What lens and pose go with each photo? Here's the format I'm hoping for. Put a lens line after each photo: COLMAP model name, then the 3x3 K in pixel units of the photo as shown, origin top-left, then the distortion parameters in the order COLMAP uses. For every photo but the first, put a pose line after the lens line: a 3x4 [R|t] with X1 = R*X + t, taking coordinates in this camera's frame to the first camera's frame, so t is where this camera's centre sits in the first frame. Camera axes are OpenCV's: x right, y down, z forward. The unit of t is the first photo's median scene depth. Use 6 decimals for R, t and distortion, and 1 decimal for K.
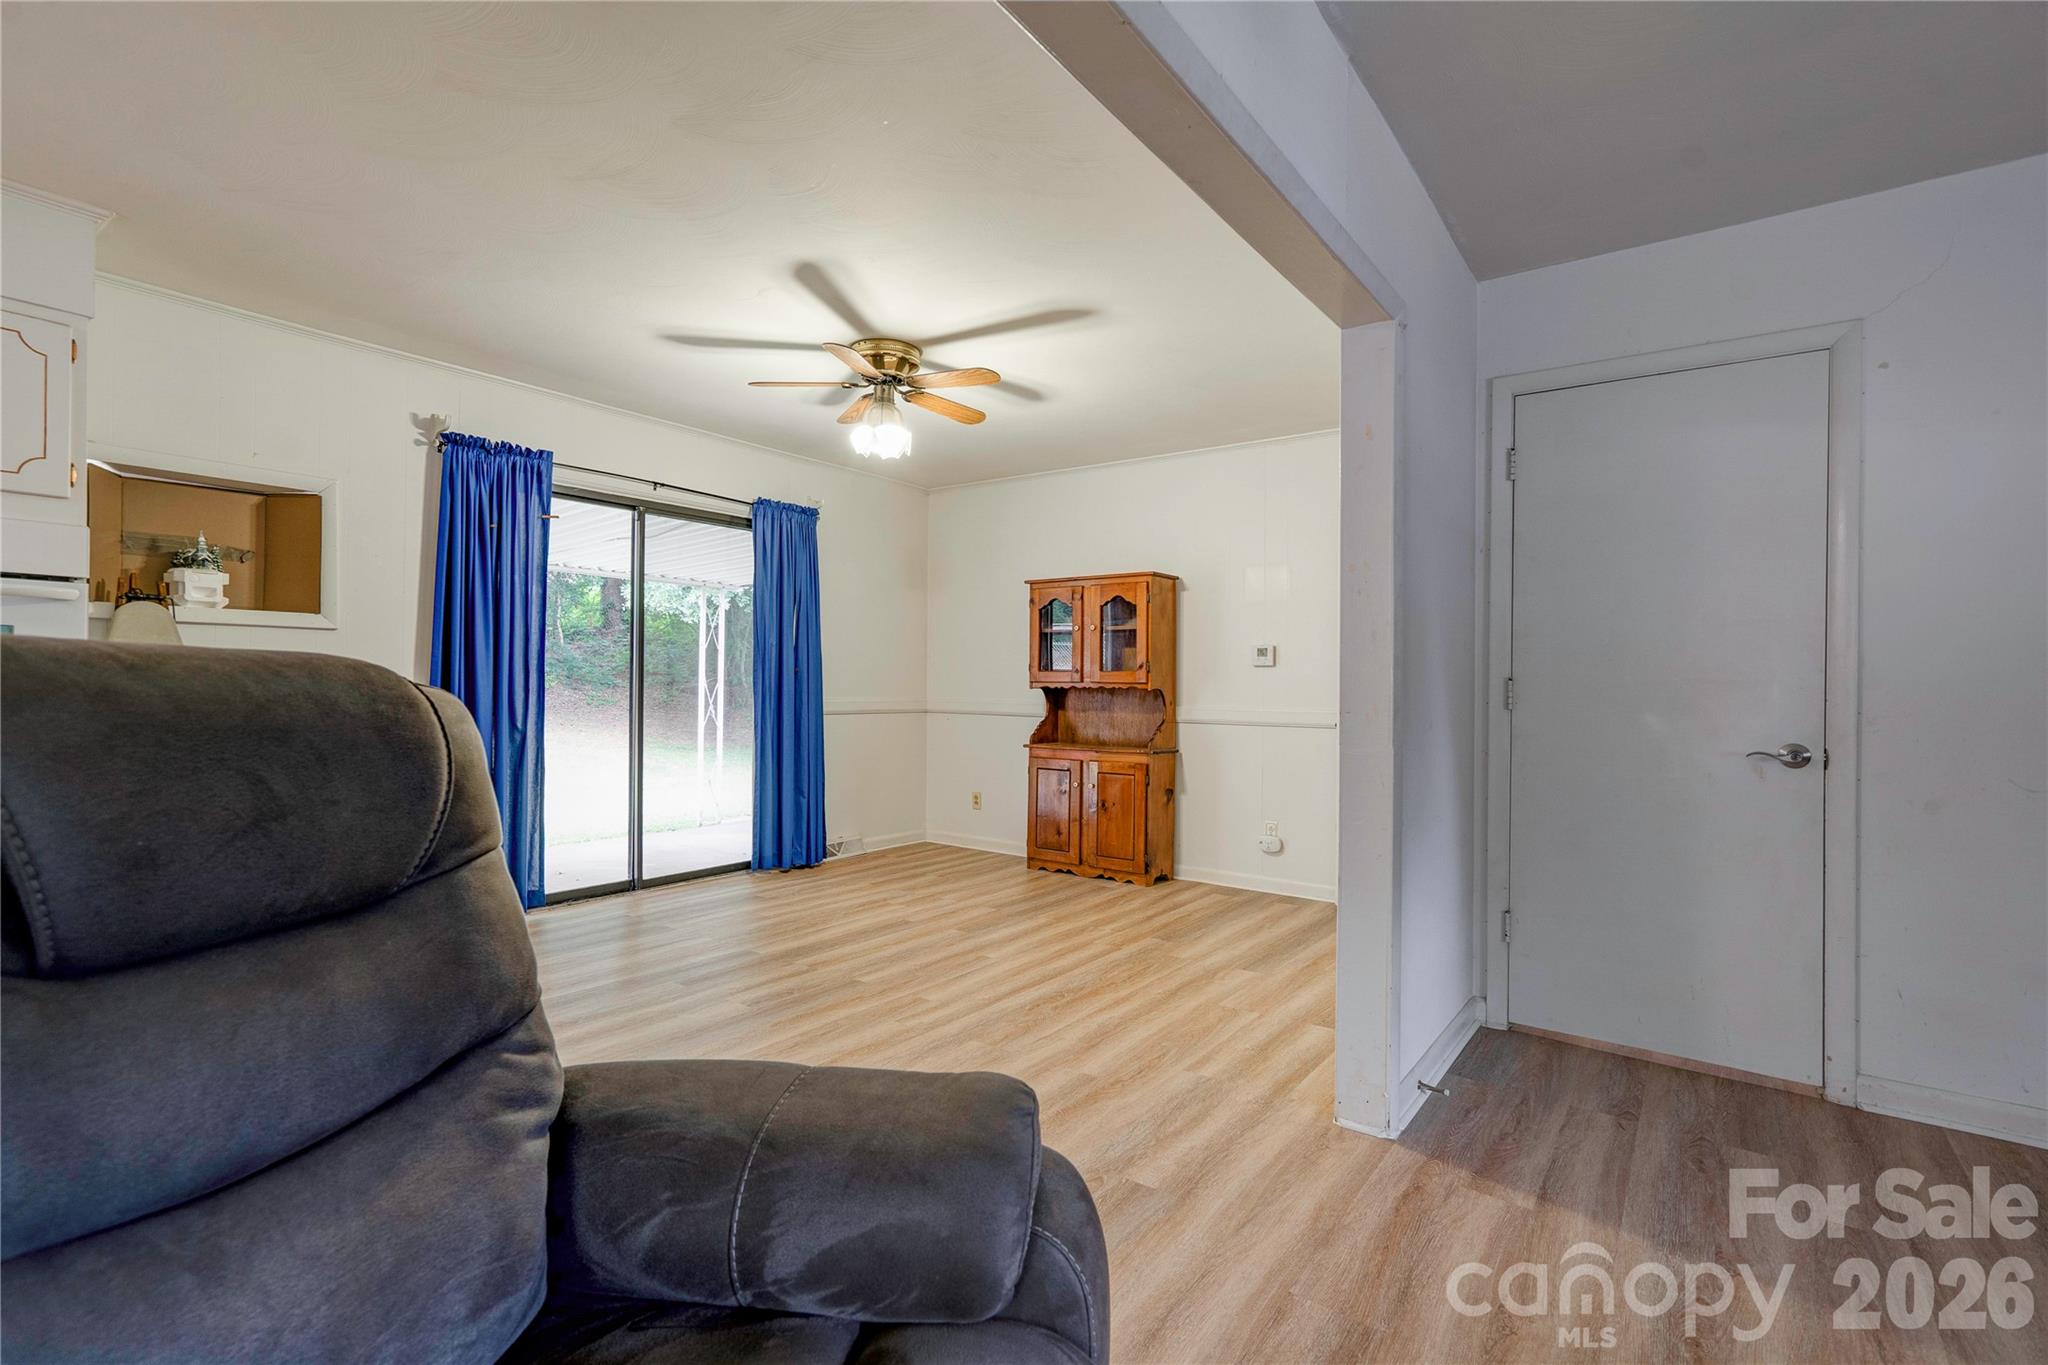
lens RADIAL K [[939.7, 0, 1009.0], [0, 939.7, 679.3], [0, 0, 1]] dist [-0.007721, 0.012663]
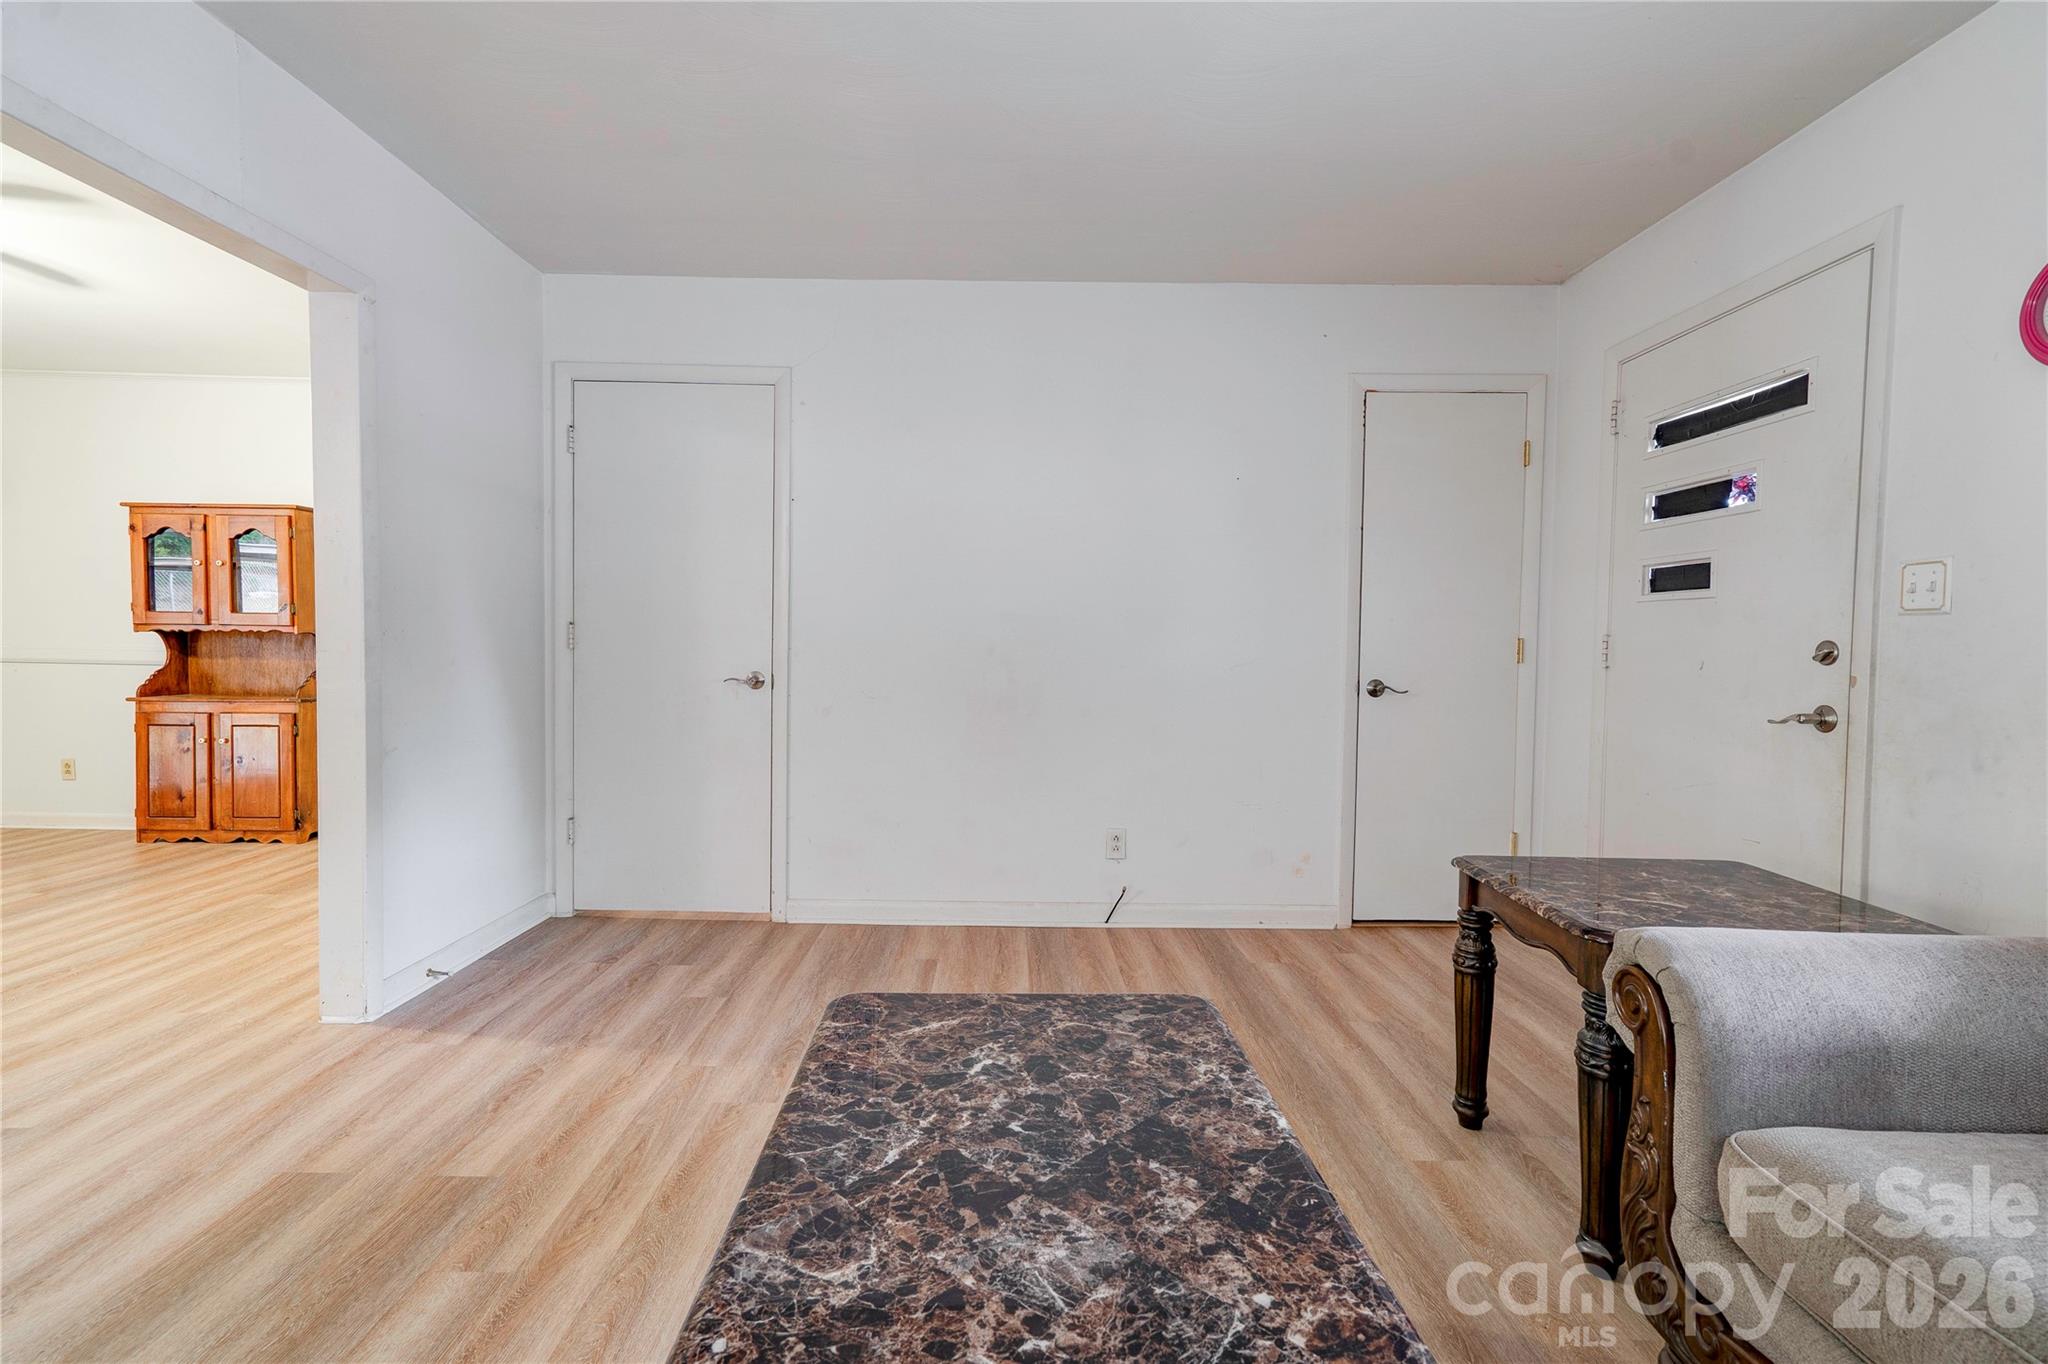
lens RADIAL K [[939.7, 0, 1006.0], [0, 939.7, 674.6], [0, 0, 1]] dist [-0.007721, 0.012663]
pose [[0.801260, -0.024649, 0.597808, 0.148927], [-0.006637, 0.998723, 0.050075, 0.000912], [-0.598279, -0.044091, 0.800074, -0.154555]]
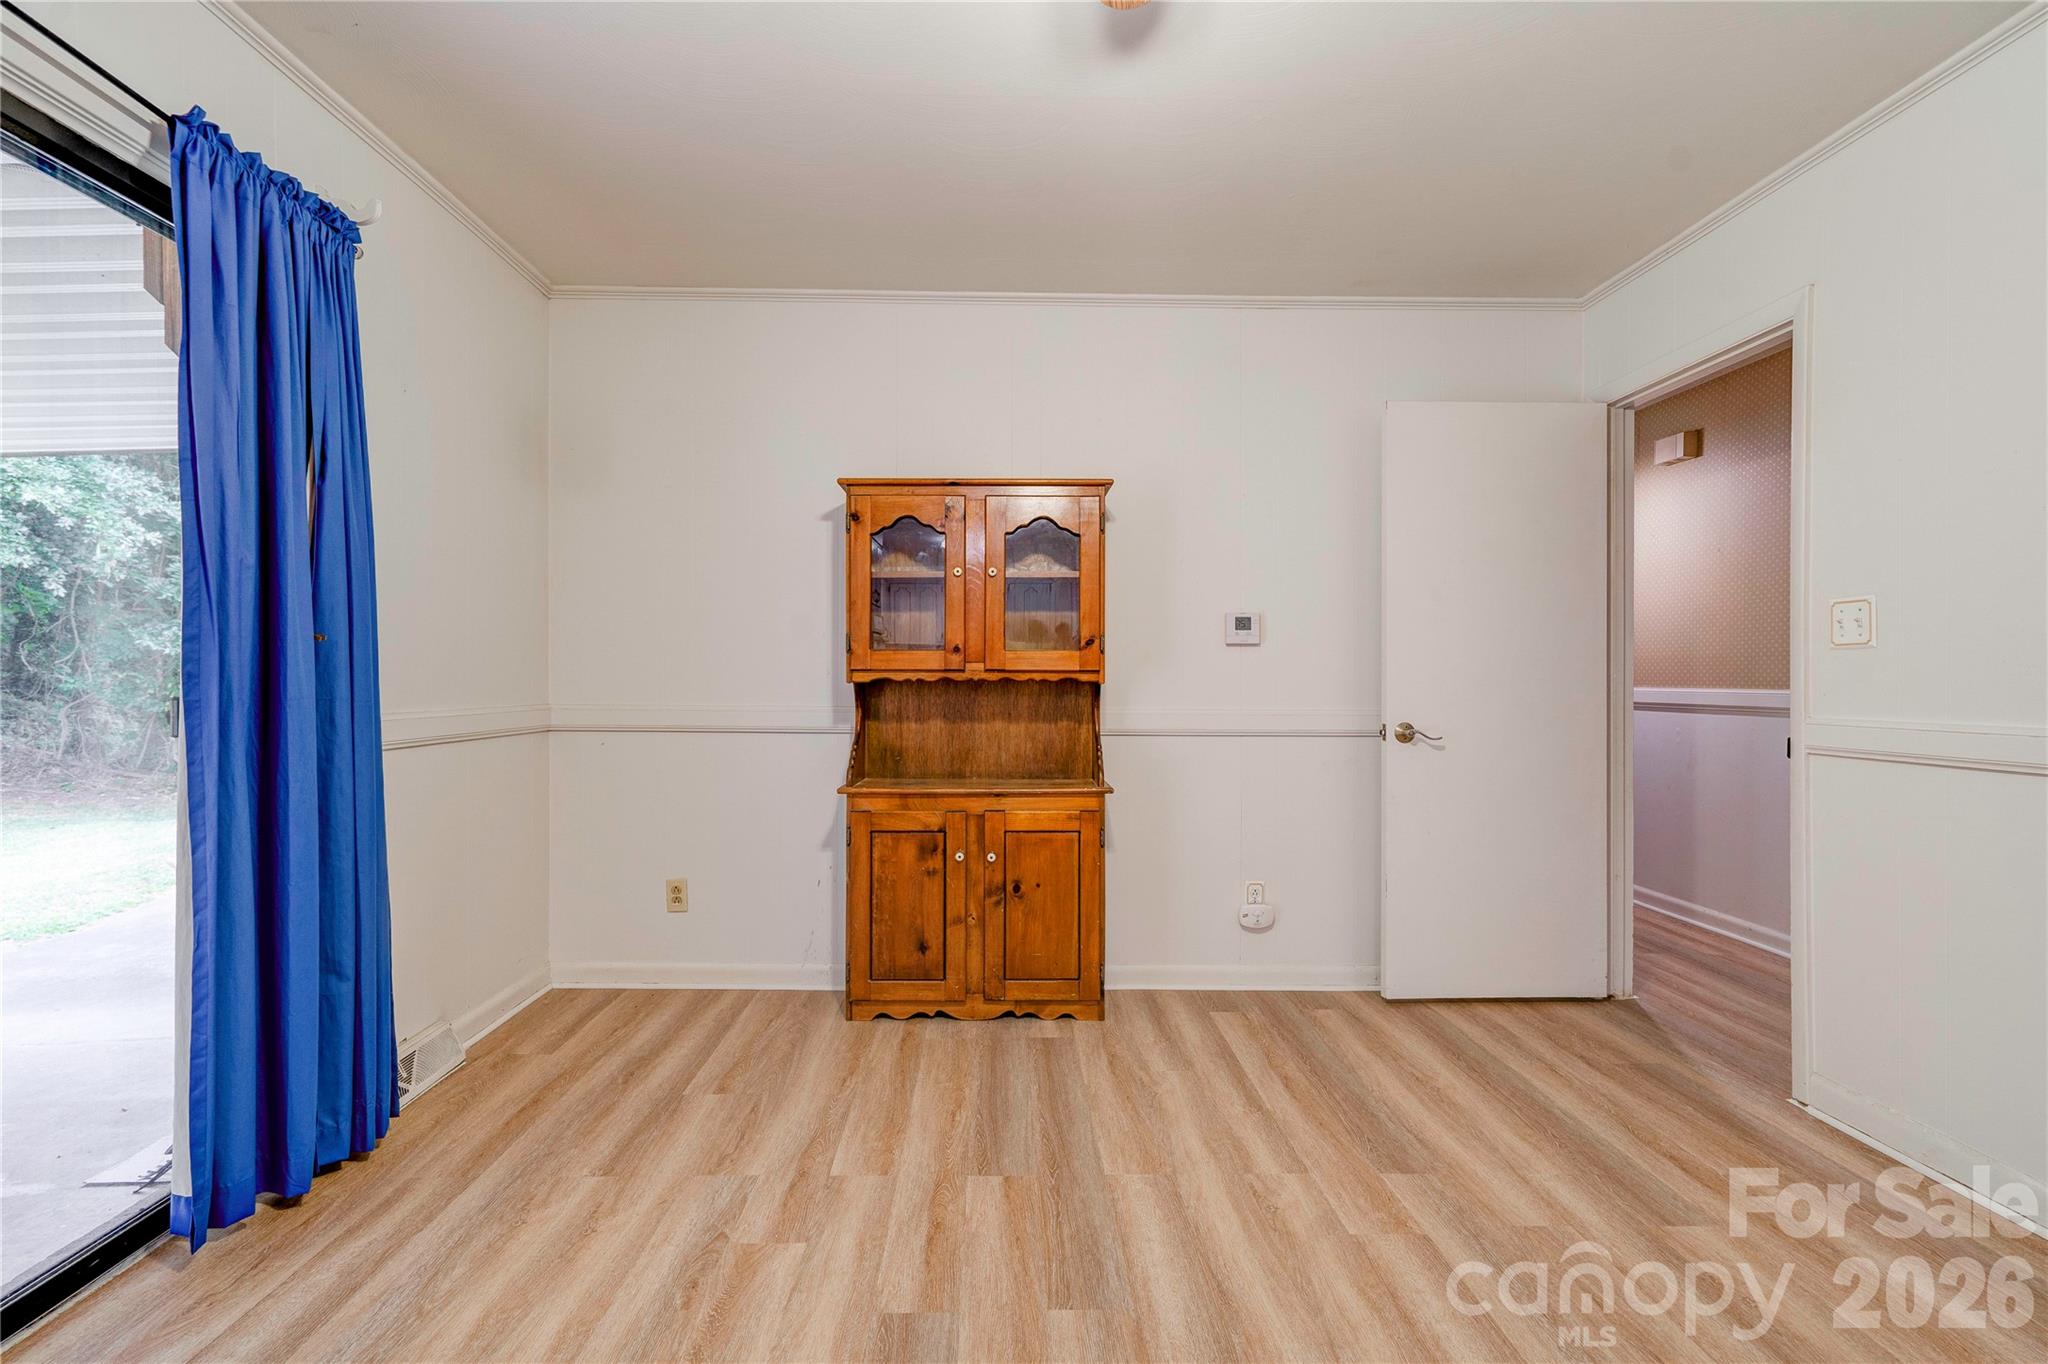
lens RADIAL K [[939.7, 0, 1014.8], [0, 939.7, 686.0], [0, 0, 1]] dist [-0.007721, 0.012663]
pose [[0.797071, -0.013132, 0.603743, -0.232121], [0.001654, 0.999807, 0.019563, 0.001690], [-0.603883, -0.014594, 0.796939, 0.542204]]
